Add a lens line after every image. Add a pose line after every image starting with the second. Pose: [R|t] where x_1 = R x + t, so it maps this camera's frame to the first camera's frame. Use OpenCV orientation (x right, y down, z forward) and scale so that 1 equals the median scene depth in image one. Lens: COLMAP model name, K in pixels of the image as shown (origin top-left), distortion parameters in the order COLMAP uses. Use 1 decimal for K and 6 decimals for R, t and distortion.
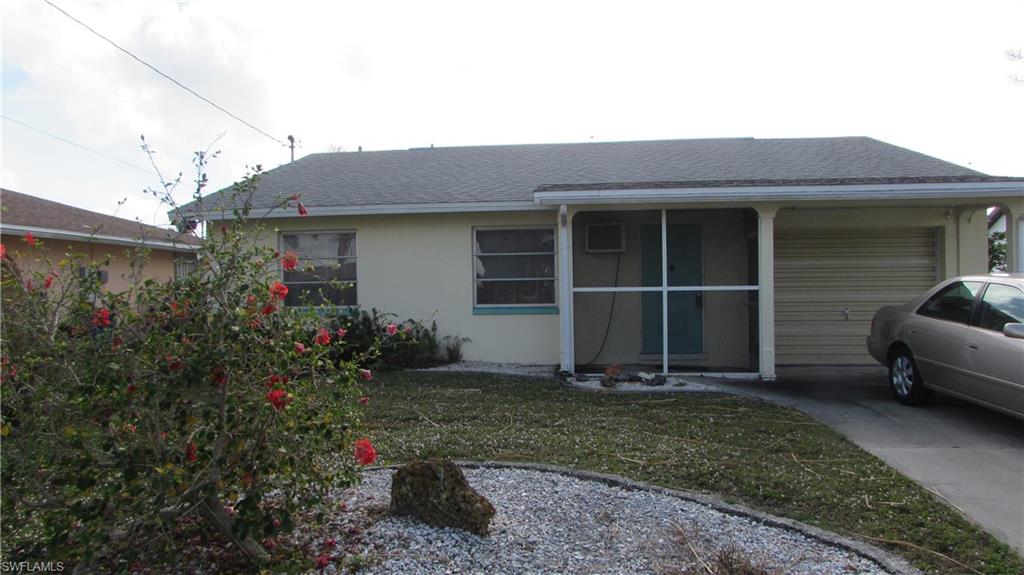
lens RADIAL K [[715.3, 0, 512.0], [0, 715.3, 287.5], [0, 0, 1]] dist [-0.037590, 0.006117]
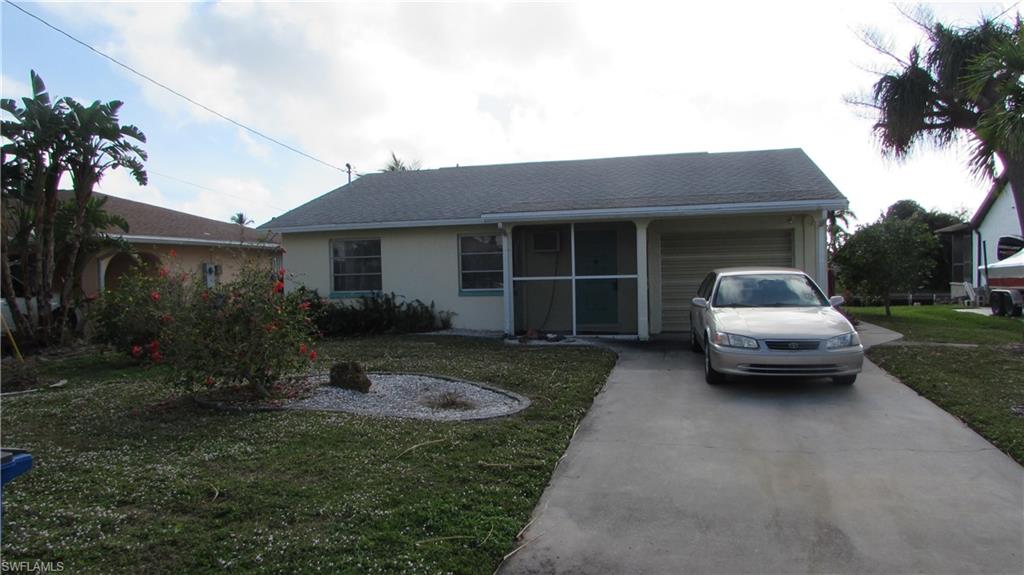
lens RADIAL K [[715.3, 0, 512.0], [0, 715.3, 287.5], [0, 0, 1]] dist [-0.037590, 0.006117]
pose [[0.989362, -0.006587, -0.145323, 0.266064], [0.010153, 0.999665, 0.023815, -0.012473], [0.145117, -0.025037, 0.989098, -0.409913]]
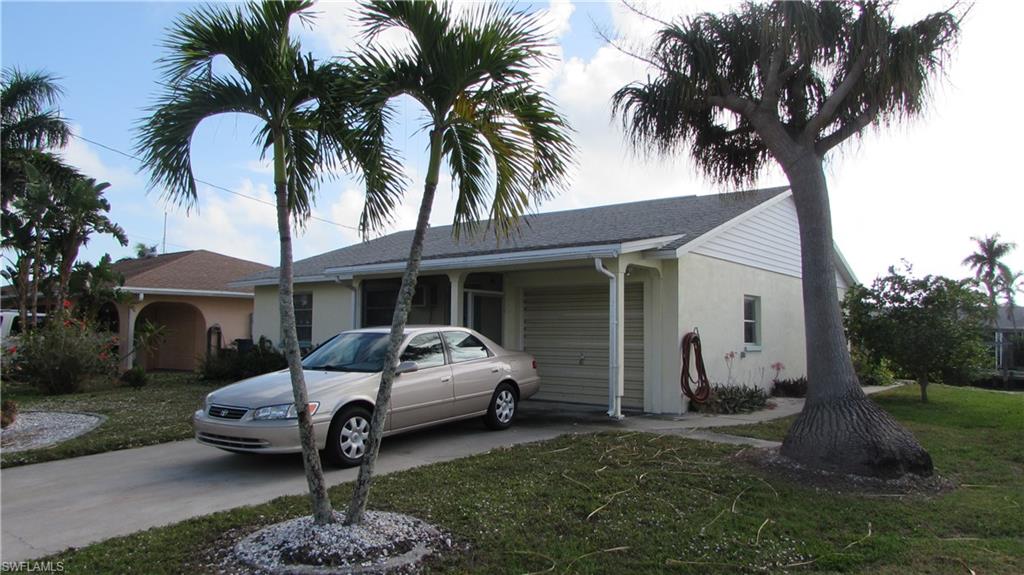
lens RADIAL K [[715.3, 0, 512.0], [0, 715.3, 287.5], [0, 0, 1]] dist [-0.037590, 0.006117]
pose [[0.837651, -0.016116, -0.545969, 1.012466], [-0.016456, 0.998366, -0.054717, -0.013467], [0.545959, 0.054818, 0.836017, -0.037918]]
